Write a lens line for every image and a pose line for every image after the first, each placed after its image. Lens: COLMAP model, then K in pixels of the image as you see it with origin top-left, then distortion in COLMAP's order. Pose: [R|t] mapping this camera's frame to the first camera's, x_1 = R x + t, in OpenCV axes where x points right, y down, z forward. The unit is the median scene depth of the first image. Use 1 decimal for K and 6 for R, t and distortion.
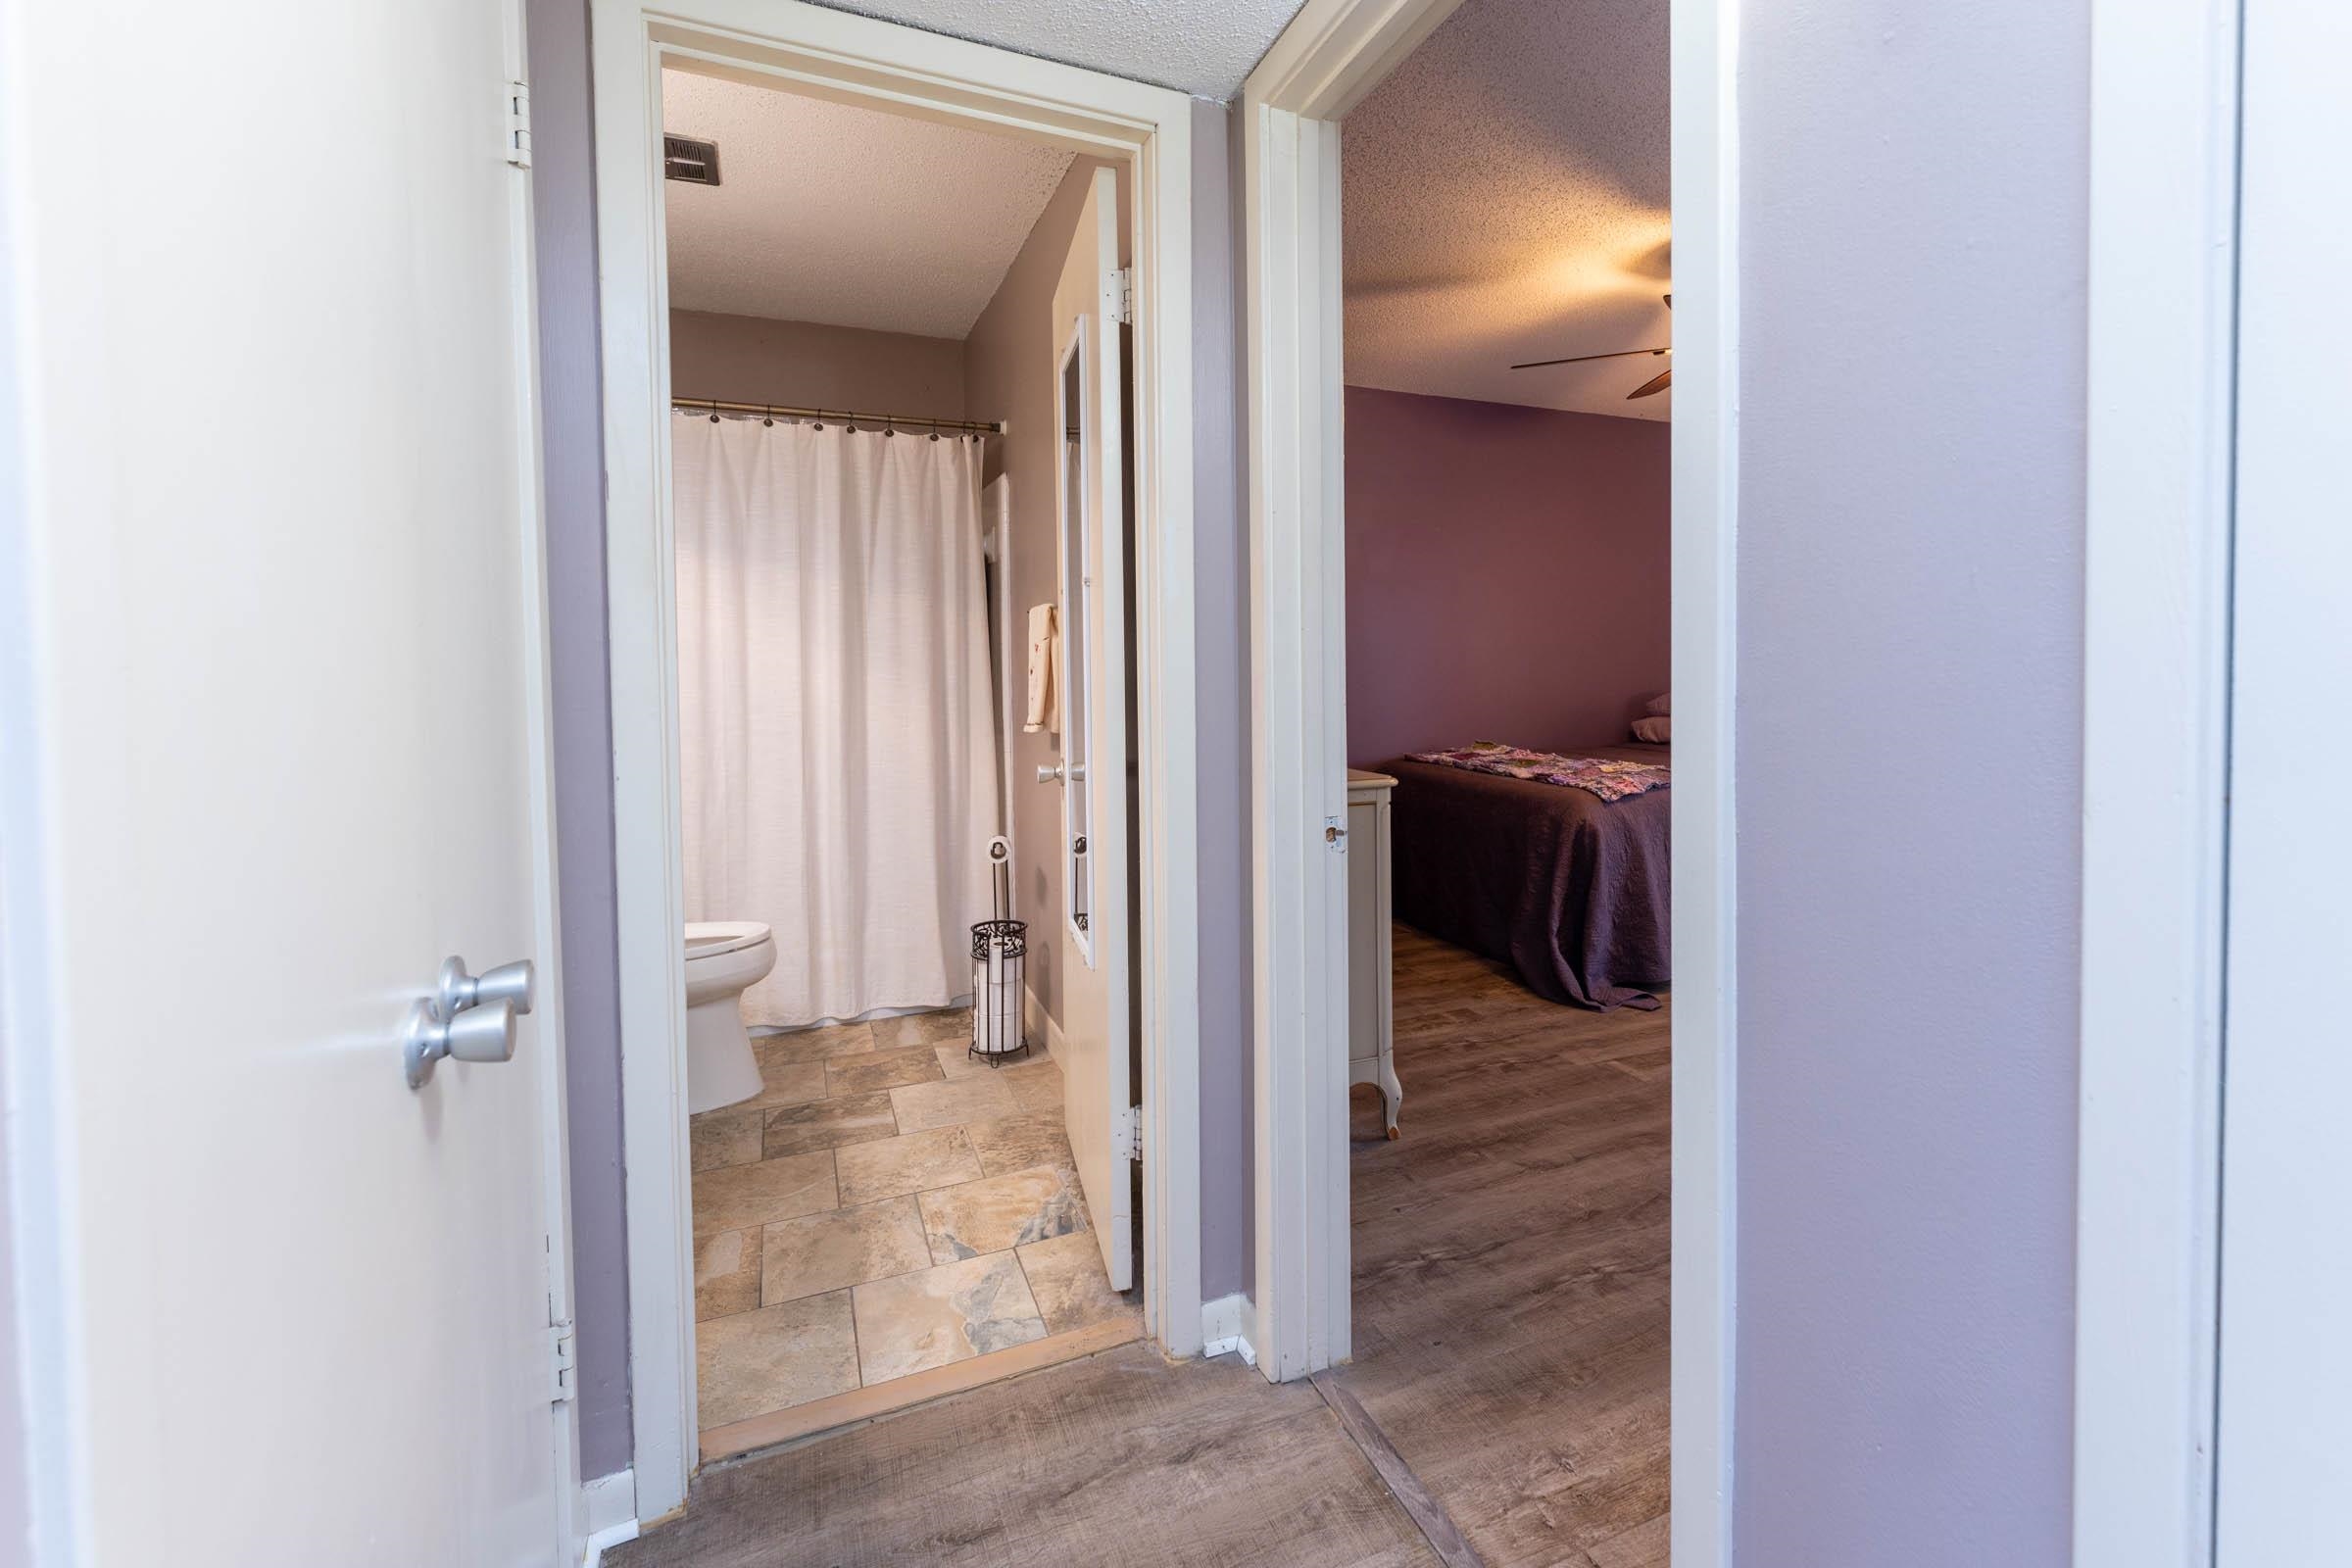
lens RADIAL K [[1056.2, 0, 1250.9], [0, 1056.2, 691.5], [0, 0, 1]] dist [0.000370, -0.000195]
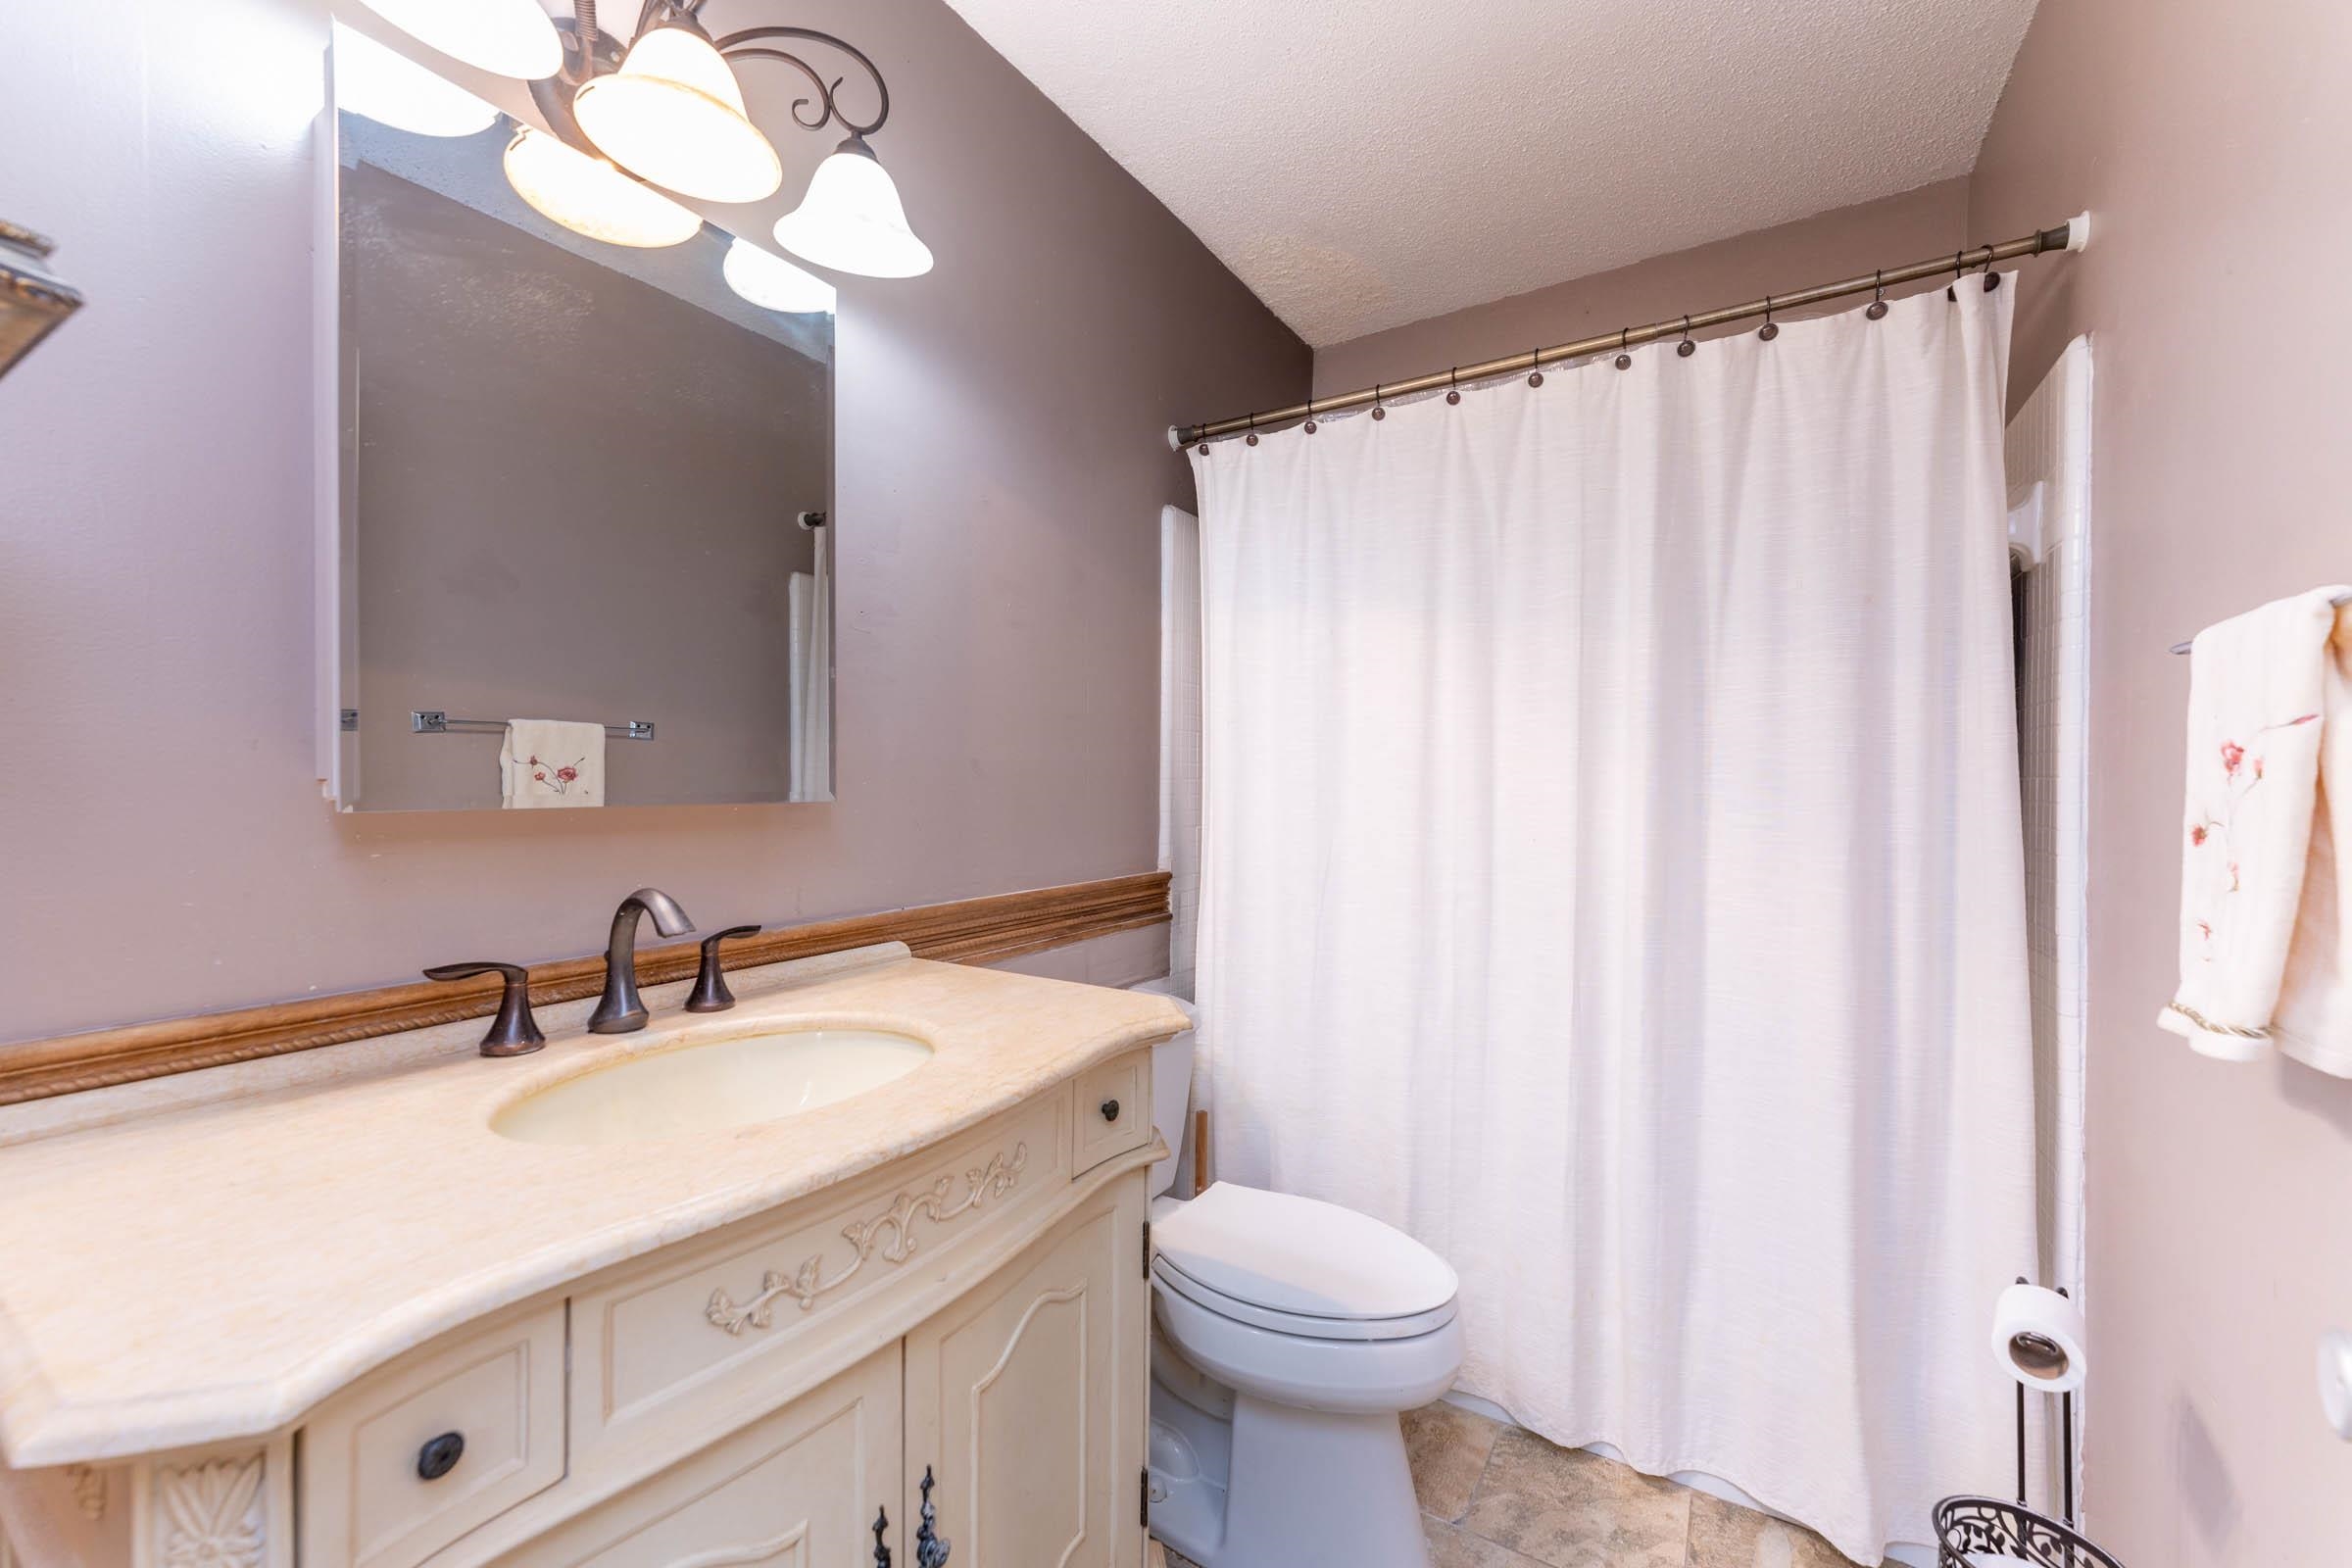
lens RADIAL K [[930.0, 0, 1175.1], [0, 930.0, 791.9], [0, 0, 1]] dist [0.001724, -0.000885]
pose [[0.559571, 0.015050, -0.828646, -0.132457], [-0.035401, 0.999357, -0.005756, -0.015759], [0.828026, 0.032555, 0.559743, 0.530882]]
